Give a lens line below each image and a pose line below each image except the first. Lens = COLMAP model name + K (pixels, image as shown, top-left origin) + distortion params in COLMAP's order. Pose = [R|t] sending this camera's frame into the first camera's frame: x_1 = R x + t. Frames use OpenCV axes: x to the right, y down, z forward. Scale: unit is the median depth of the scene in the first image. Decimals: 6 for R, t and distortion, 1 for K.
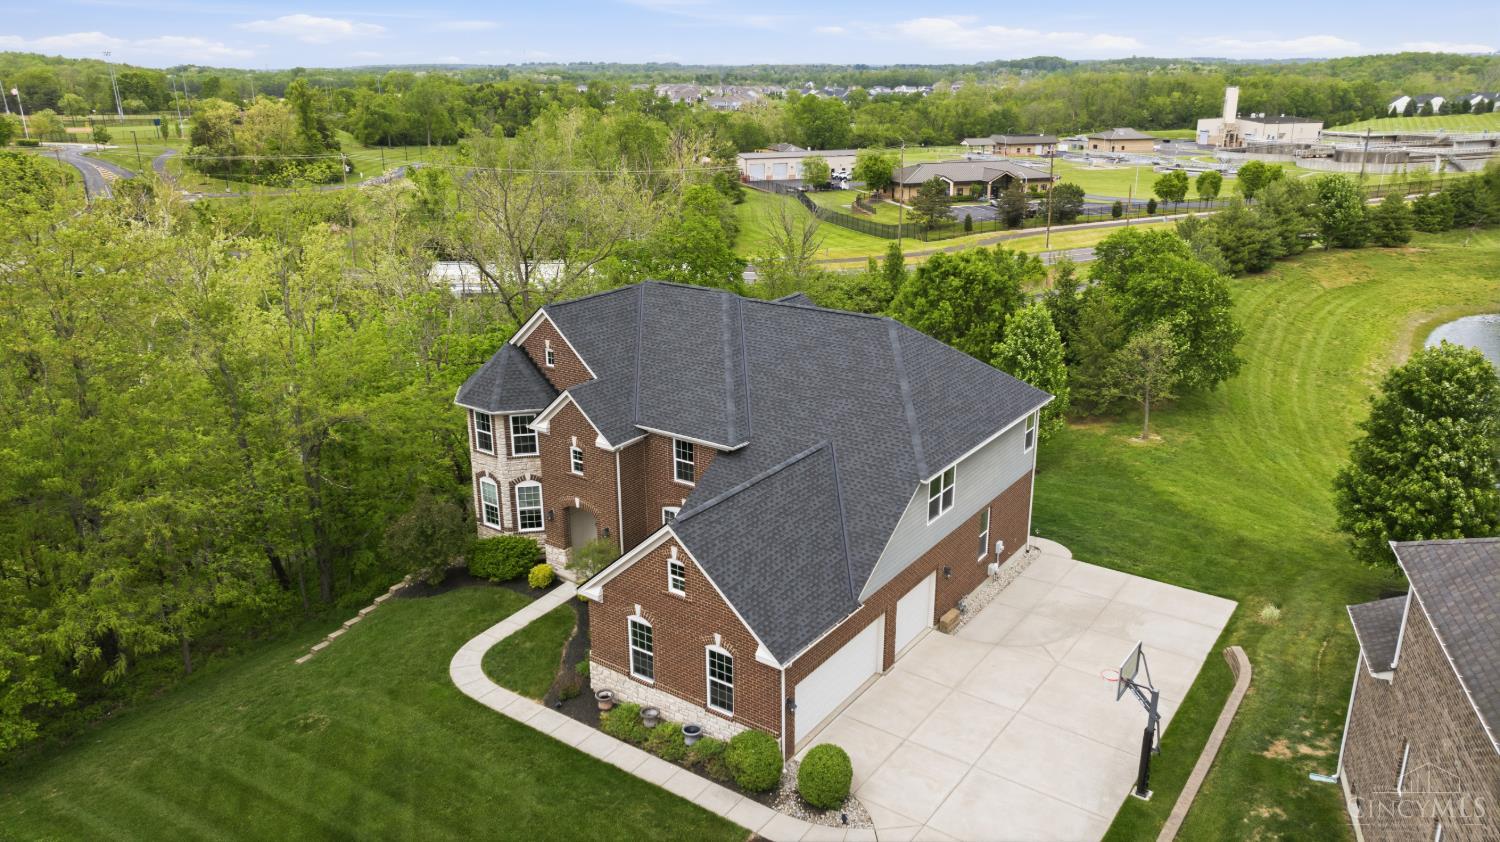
lens RADIAL K [[1051.2, 0, 747.8], [0, 1051.2, 417.8], [0, 0, 1]] dist [-0.010772, 0.002473]
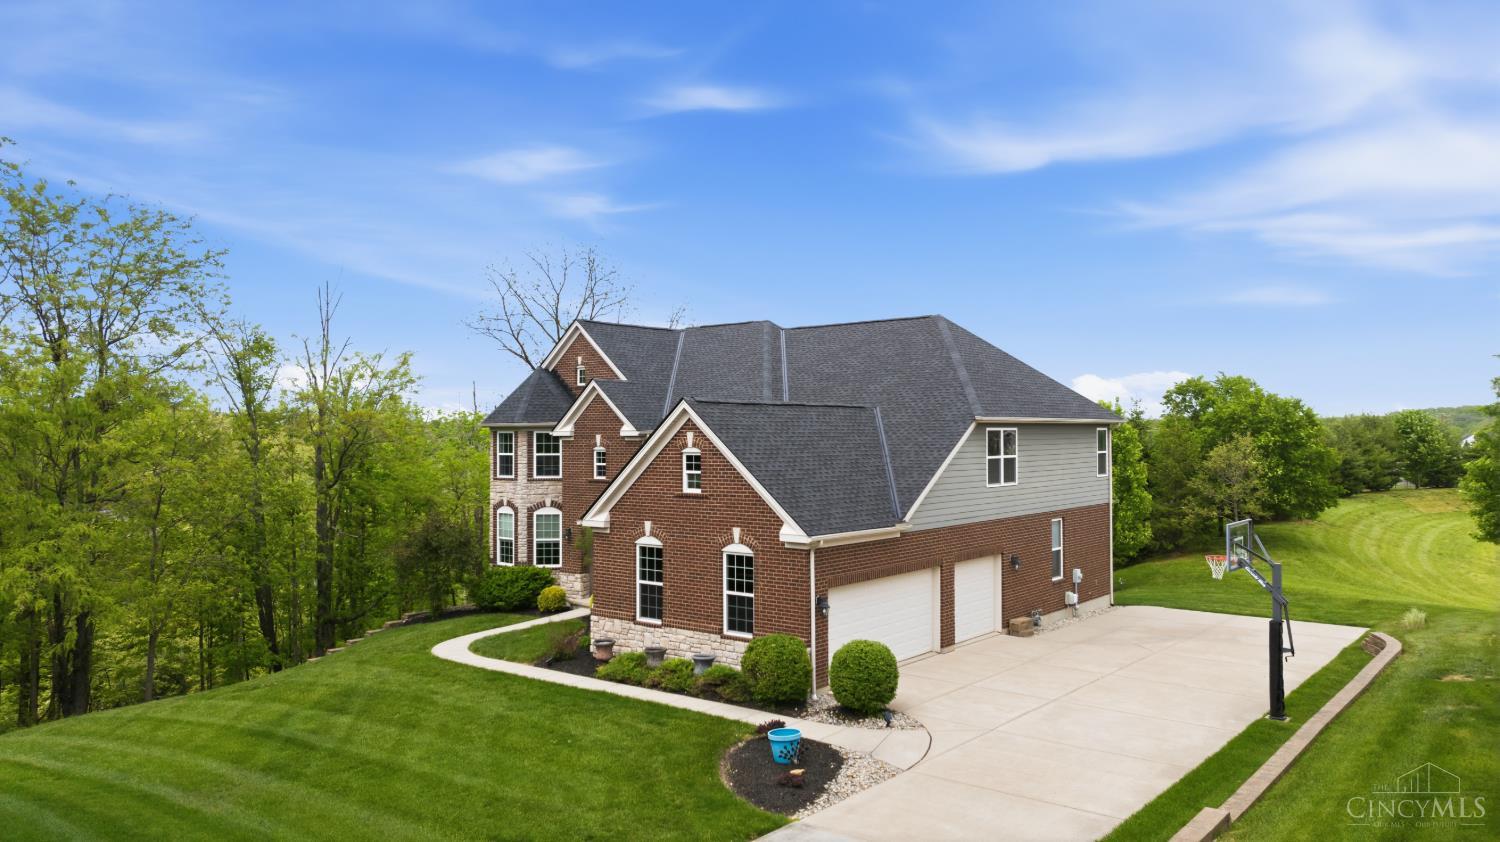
lens RADIAL K [[1051.2, 0, 751.8], [0, 1051.2, 420.3], [0, 0, 1]] dist [-0.010772, 0.002473]
pose [[0.997940, 0.004505, -0.063999, 0.027002], [-0.025041, 0.945761, -0.323897, 0.289408], [0.059069, 0.324832, 0.943925, 0.126306]]
